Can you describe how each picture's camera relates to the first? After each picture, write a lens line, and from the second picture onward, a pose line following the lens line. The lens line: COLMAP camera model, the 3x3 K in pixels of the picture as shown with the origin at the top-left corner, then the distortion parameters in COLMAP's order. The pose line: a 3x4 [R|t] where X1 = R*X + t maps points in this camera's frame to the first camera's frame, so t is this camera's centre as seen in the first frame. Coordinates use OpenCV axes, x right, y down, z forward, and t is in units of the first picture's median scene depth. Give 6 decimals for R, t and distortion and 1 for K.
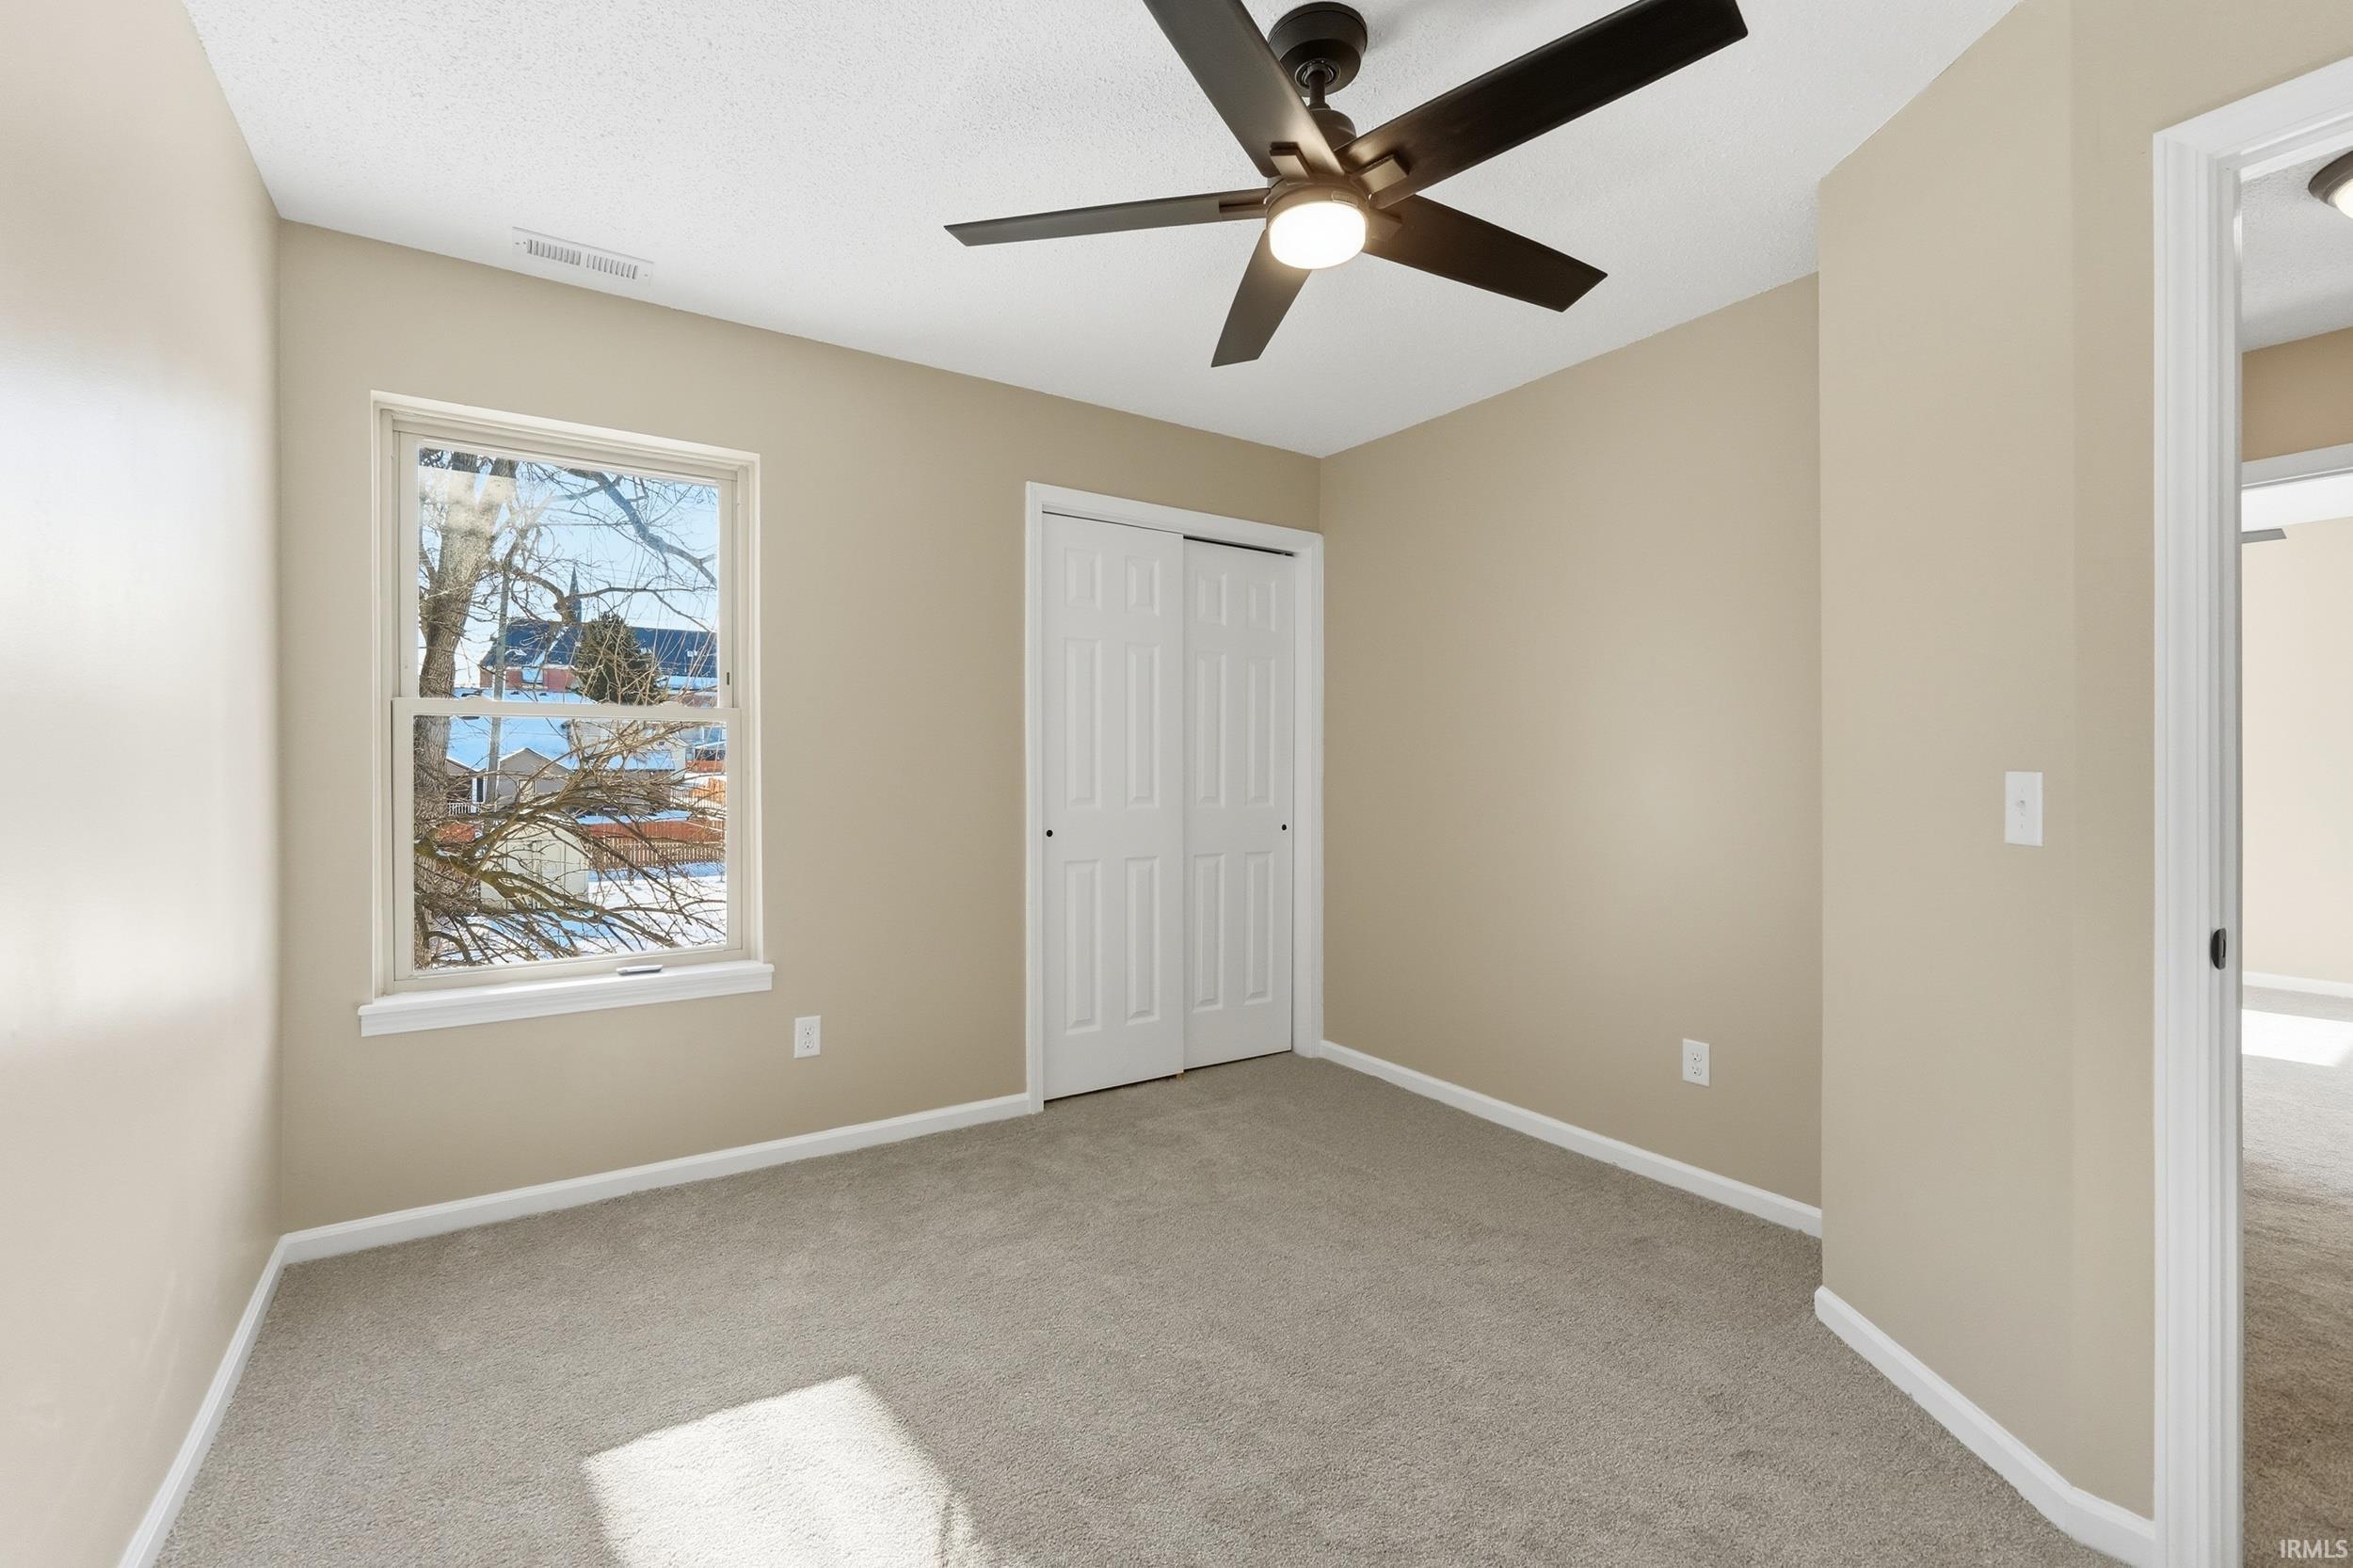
lens RADIAL K [[1006.9, 0, 1176.5], [0, 1006.9, 784.0], [0, 0, 1]] dist [0.000044, -0.000144]
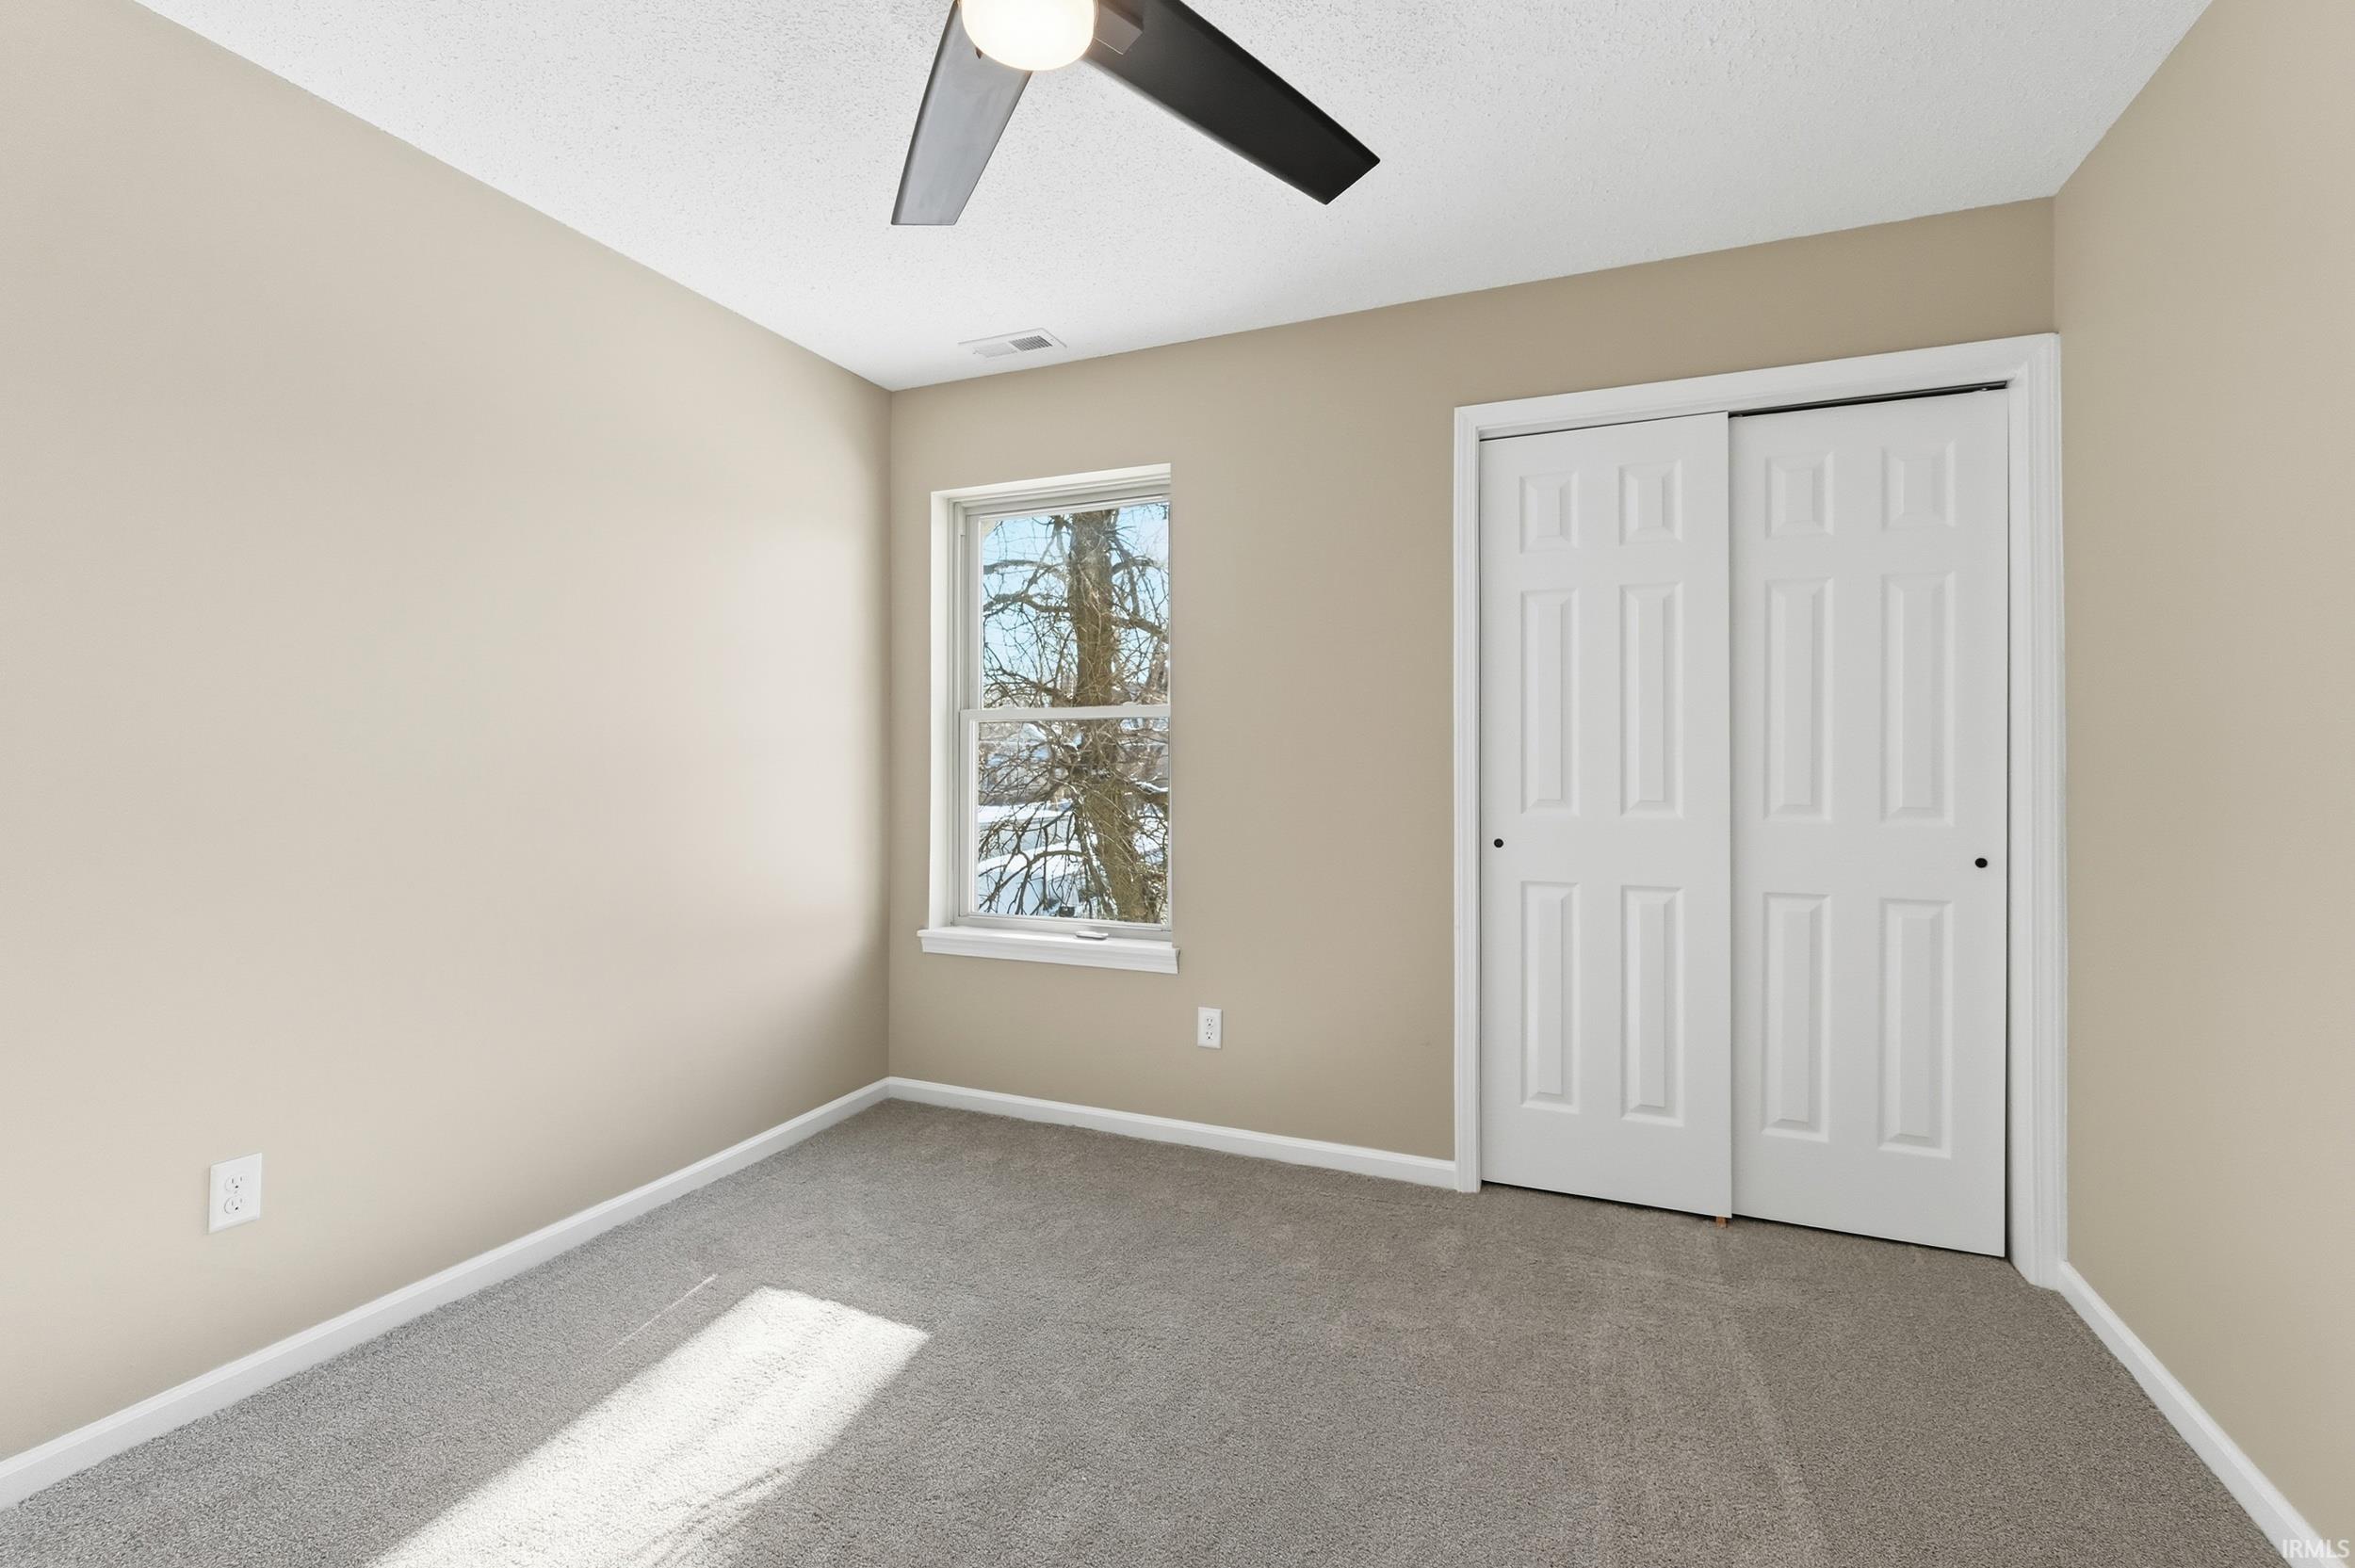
lens RADIAL K [[1024.4, 0, 1172.8], [0, 1024.4, 770.6], [0, 0, 1]] dist [0.001409, 0.000001]
pose [[0.551842, 0.001971, -0.833946, 0.402061], [-0.014731, 0.999864, -0.007385, 0.001925], [0.833818, 0.016360, 0.551796, 0.344186]]
